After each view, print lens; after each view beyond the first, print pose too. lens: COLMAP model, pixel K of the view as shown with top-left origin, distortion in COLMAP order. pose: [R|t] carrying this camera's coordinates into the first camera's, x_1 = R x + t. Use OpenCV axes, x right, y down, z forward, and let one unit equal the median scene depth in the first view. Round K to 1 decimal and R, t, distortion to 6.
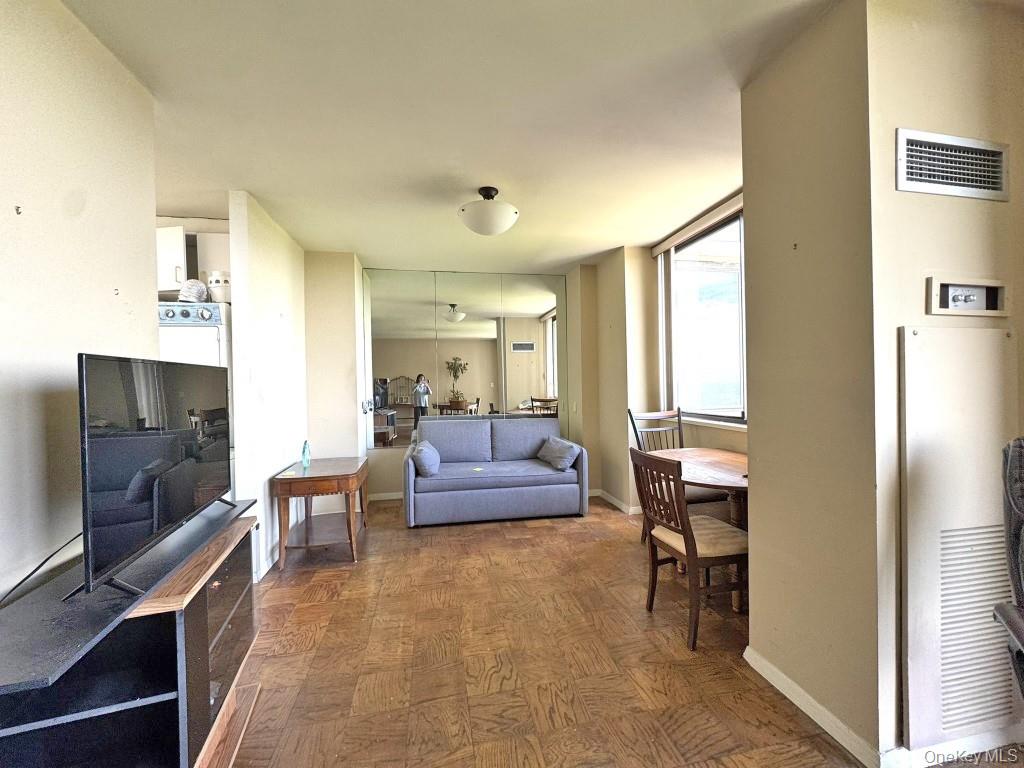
lens RADIAL K [[409.9, 0, 510.7], [0, 409.9, 384.1], [0, 0, 1]] dist [-0.003369, -0.000413]
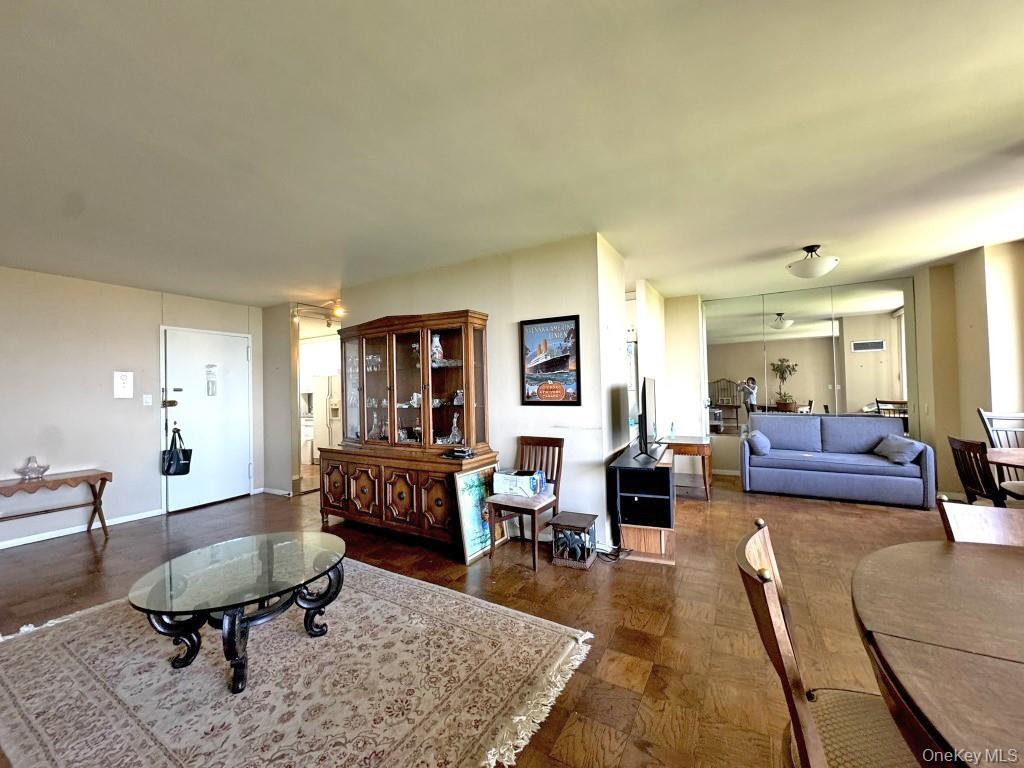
lens RADIAL K [[409.9, 0, 510.7], [0, 409.9, 384.1], [0, 0, 1]] dist [-0.003369, -0.000413]
pose [[0.753116, -0.009272, -0.657822, 0.058148], [0.005087, 0.999953, -0.008271, -0.000165], [0.657868, 0.002883, 0.753128, -0.489735]]
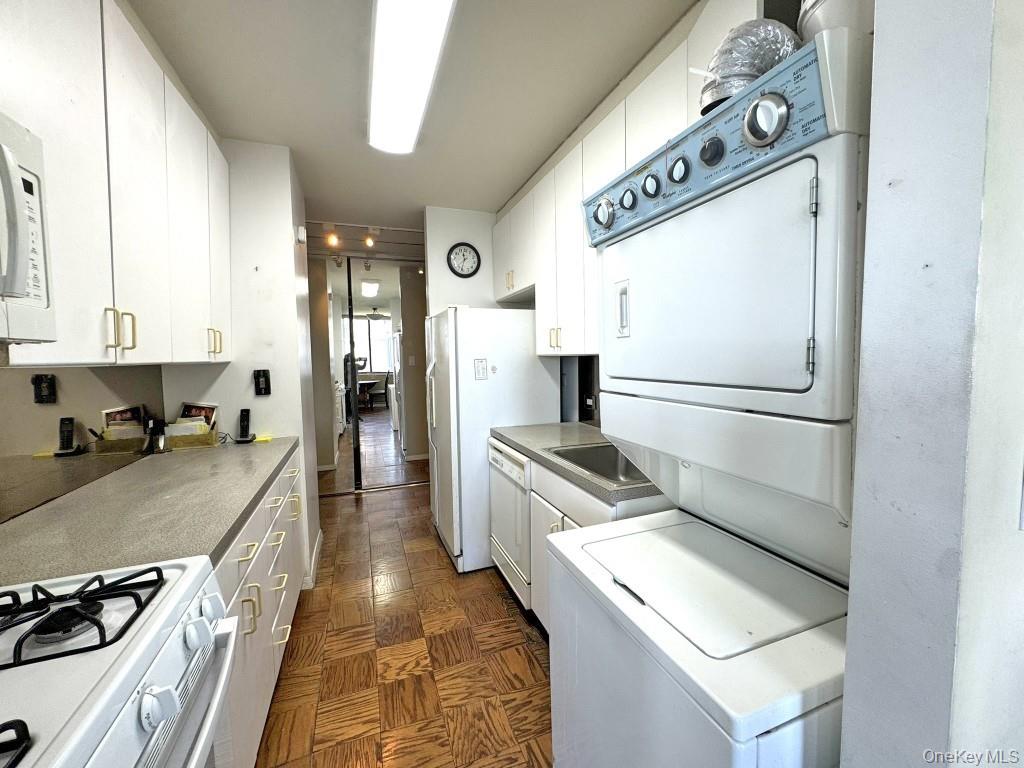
lens RADIAL K [[409.9, 0, 510.7], [0, 409.9, 384.1], [0, 0, 1]] dist [-0.003369, -0.000413]
pose [[0.160696, 0.079299, -0.983813, -0.327963], [0.010261, 0.996579, 0.082004, -0.015519], [0.986951, -0.023272, 0.159333, 0.518653]]
